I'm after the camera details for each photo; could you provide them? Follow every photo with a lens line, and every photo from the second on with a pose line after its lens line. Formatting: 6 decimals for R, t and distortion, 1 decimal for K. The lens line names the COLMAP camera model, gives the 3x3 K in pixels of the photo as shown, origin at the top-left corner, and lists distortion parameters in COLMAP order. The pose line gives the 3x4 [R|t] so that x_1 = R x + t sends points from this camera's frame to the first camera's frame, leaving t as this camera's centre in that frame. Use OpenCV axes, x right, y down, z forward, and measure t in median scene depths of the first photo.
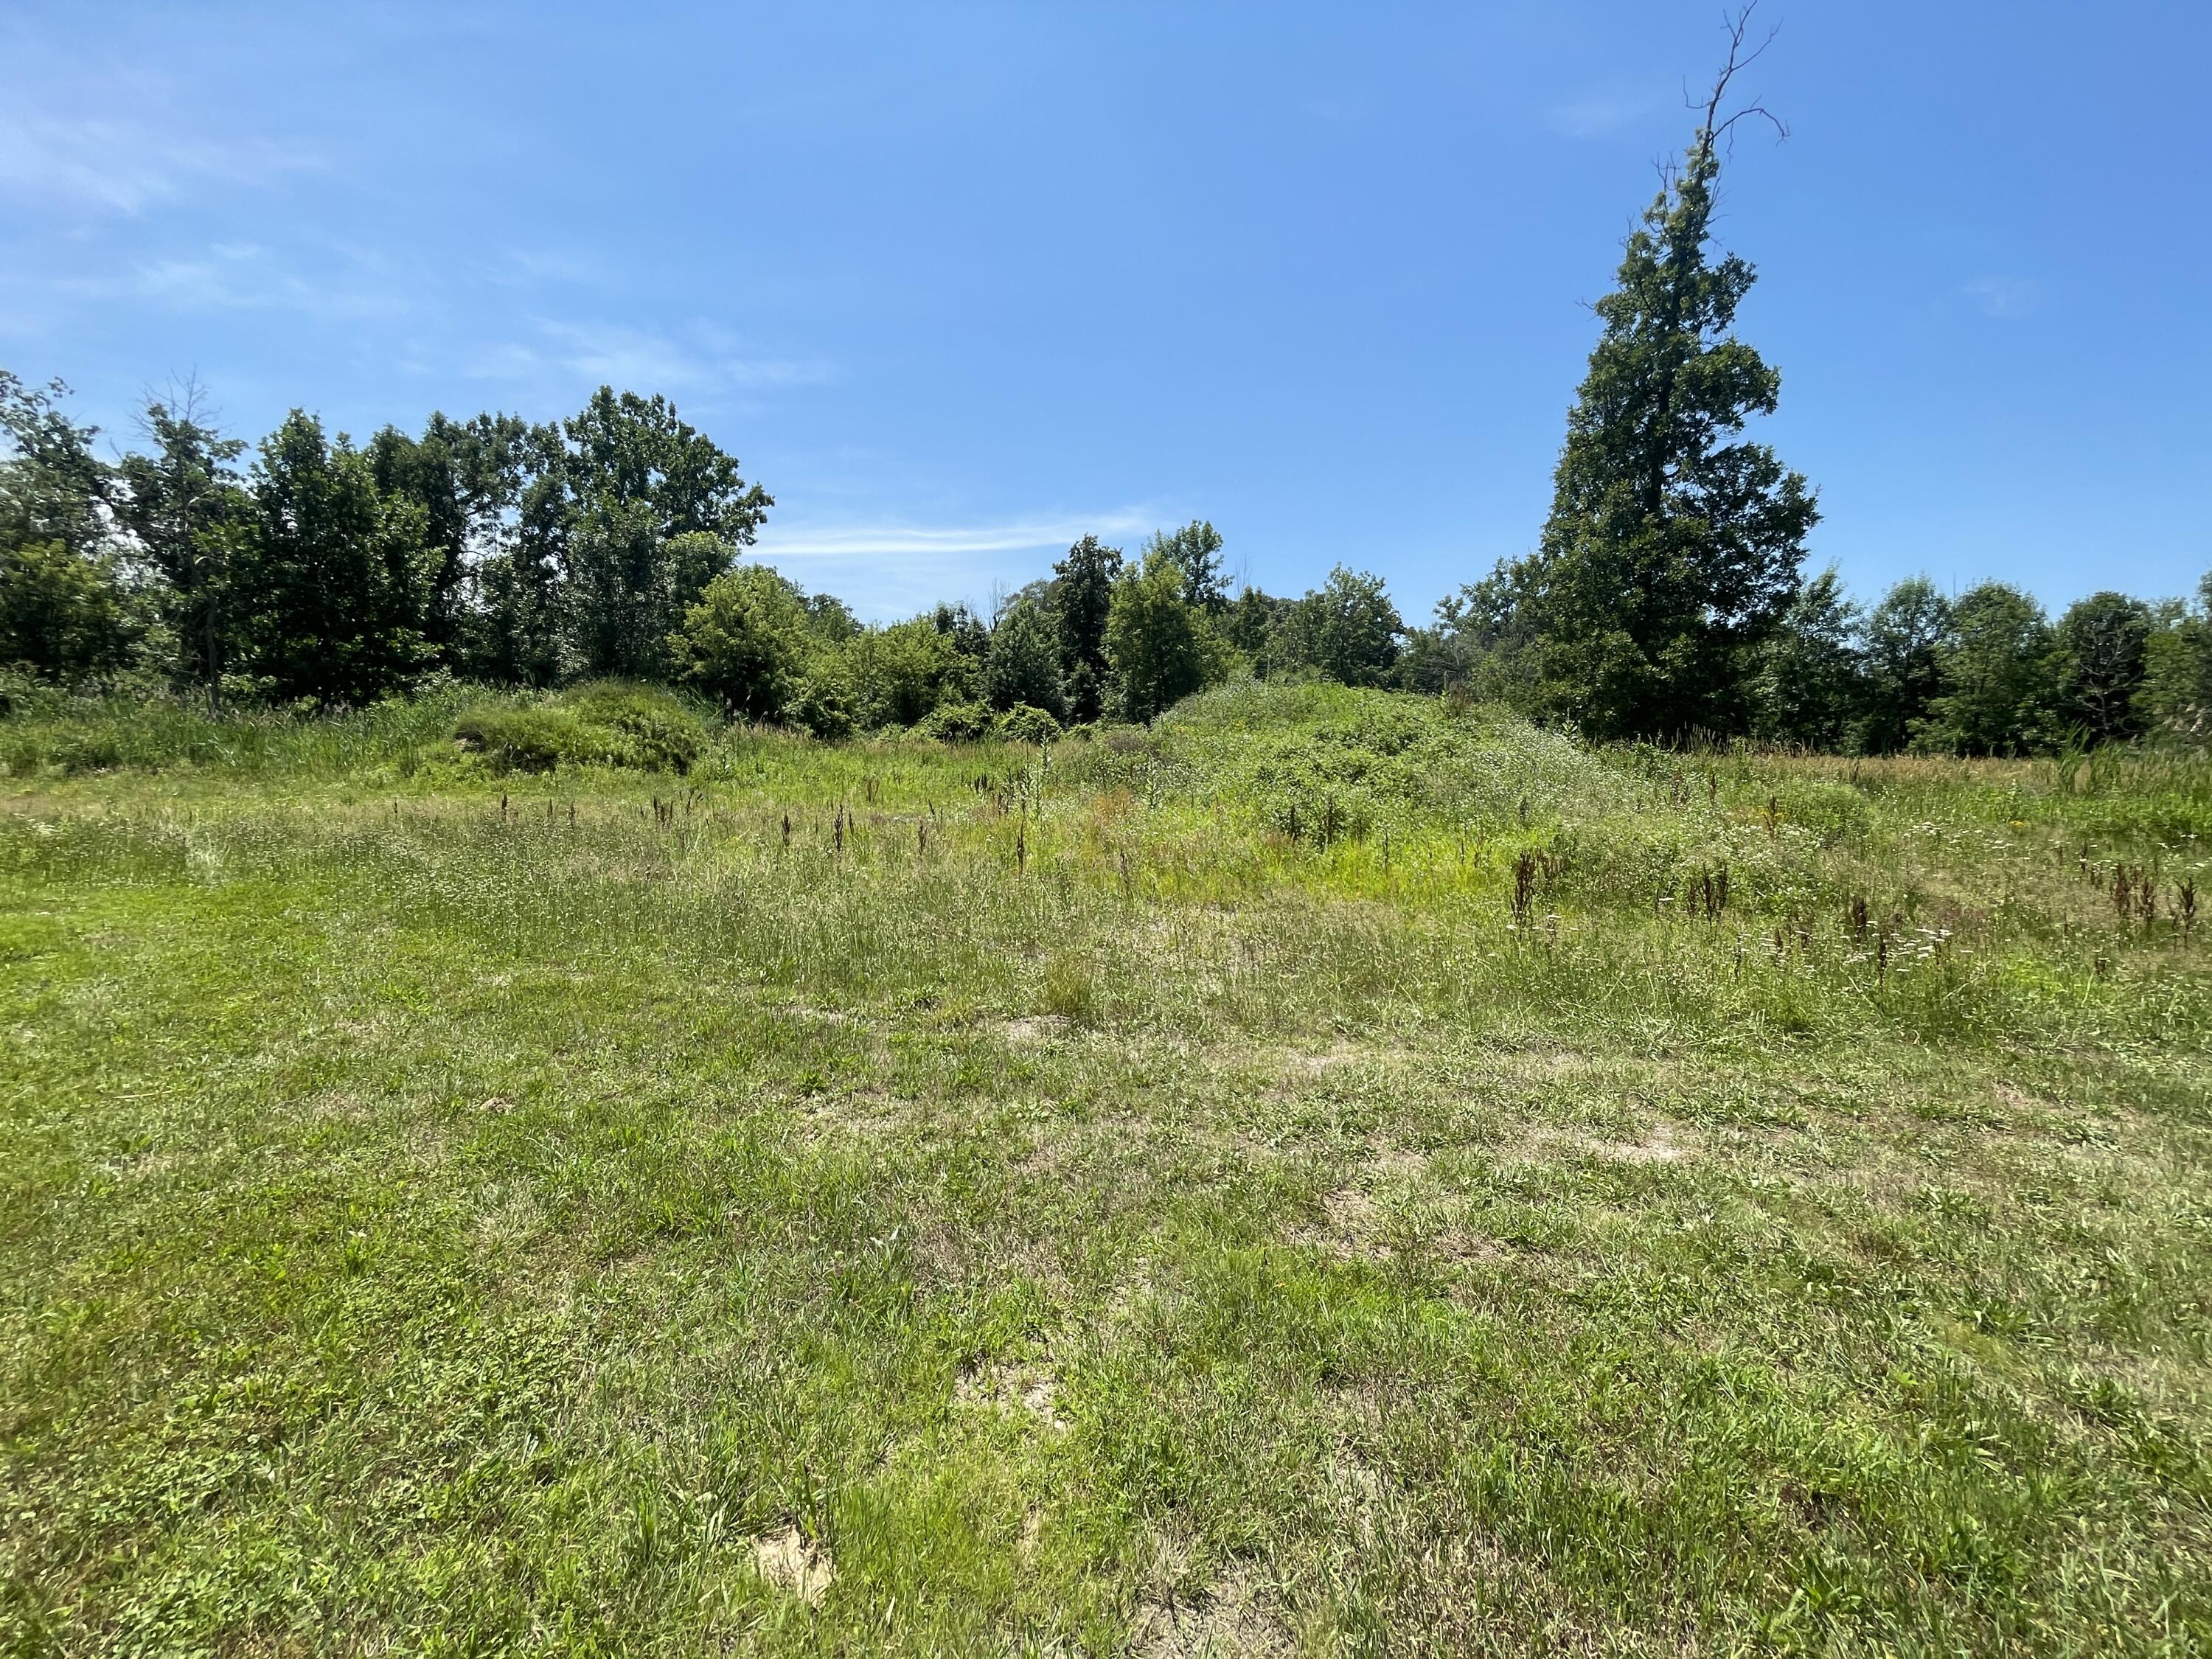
lens RADIAL K [[879.9, 0, 1106.0], [0, 879.9, 829.5], [0, 0, 1]] dist [0.000182, -0.000254]
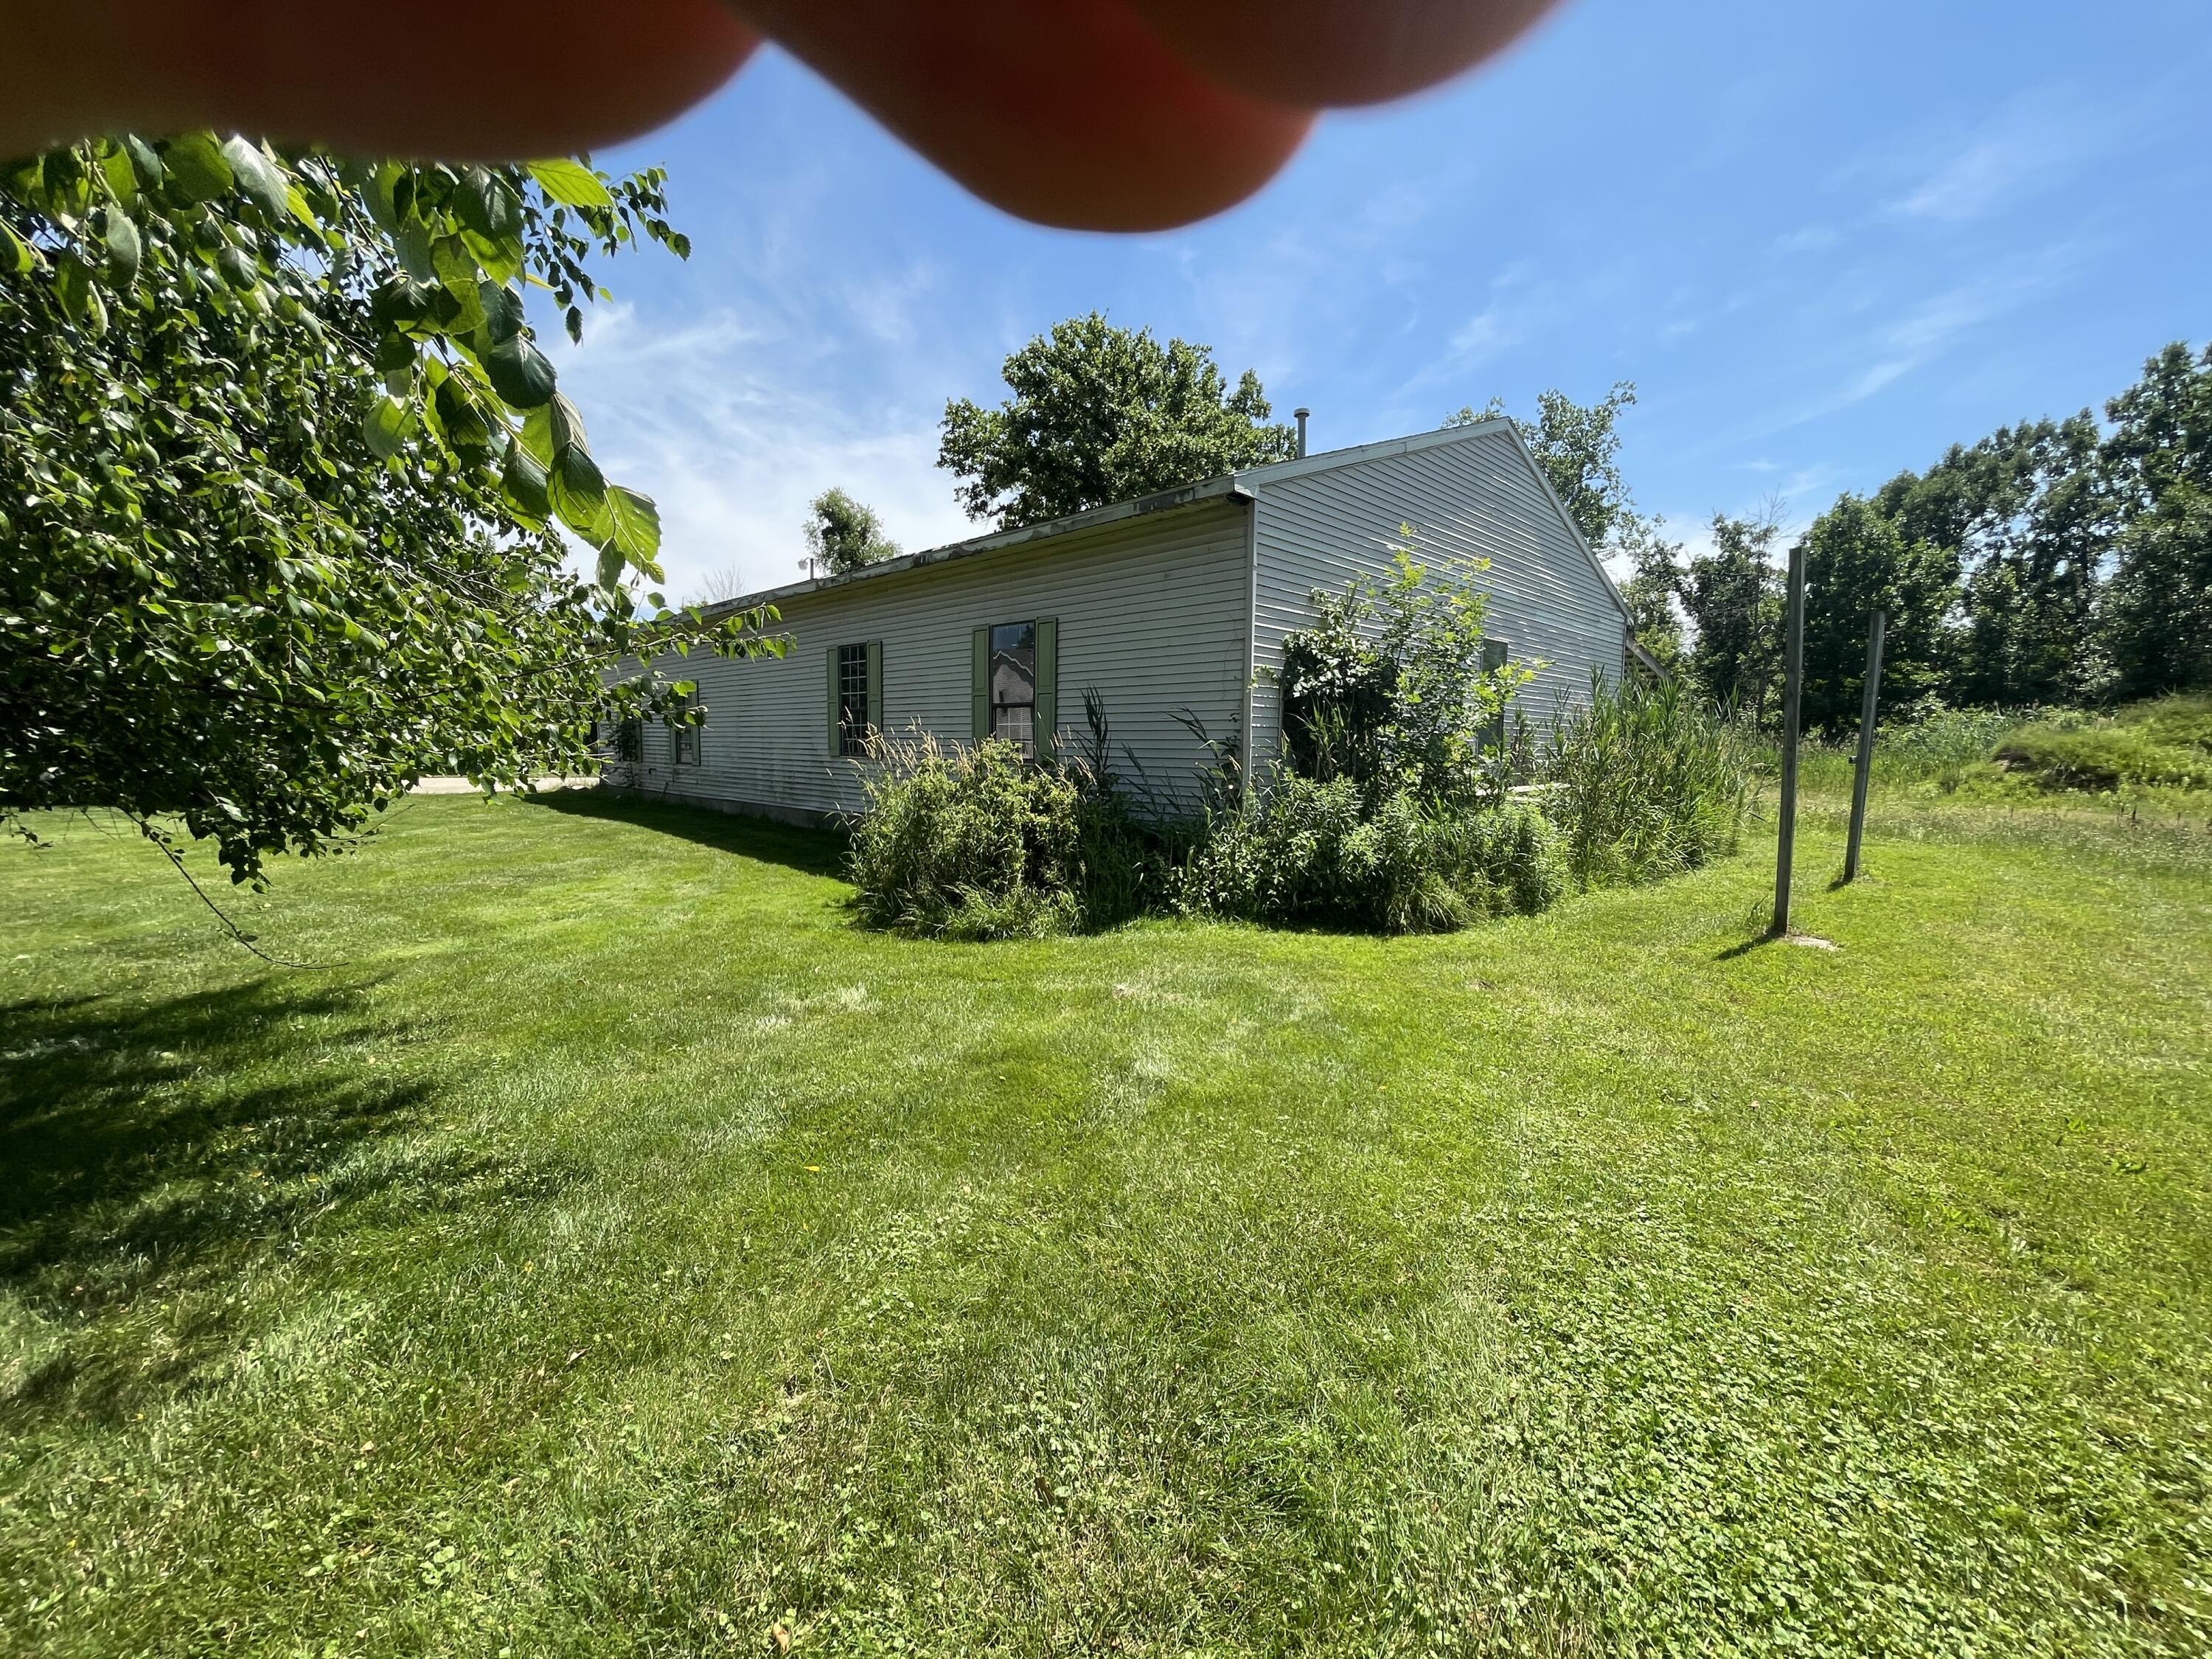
lens RADIAL K [[879.9, 0, 1106.0], [0, 879.9, 829.5], [0, 0, 1]] dist [0.000182, -0.000254]
pose [[0.236857, 0.072321, -0.968849, 0.060430], [-0.089105, 0.994640, 0.052462, 0.017242], [0.967450, 0.073903, 0.242031, -0.228010]]
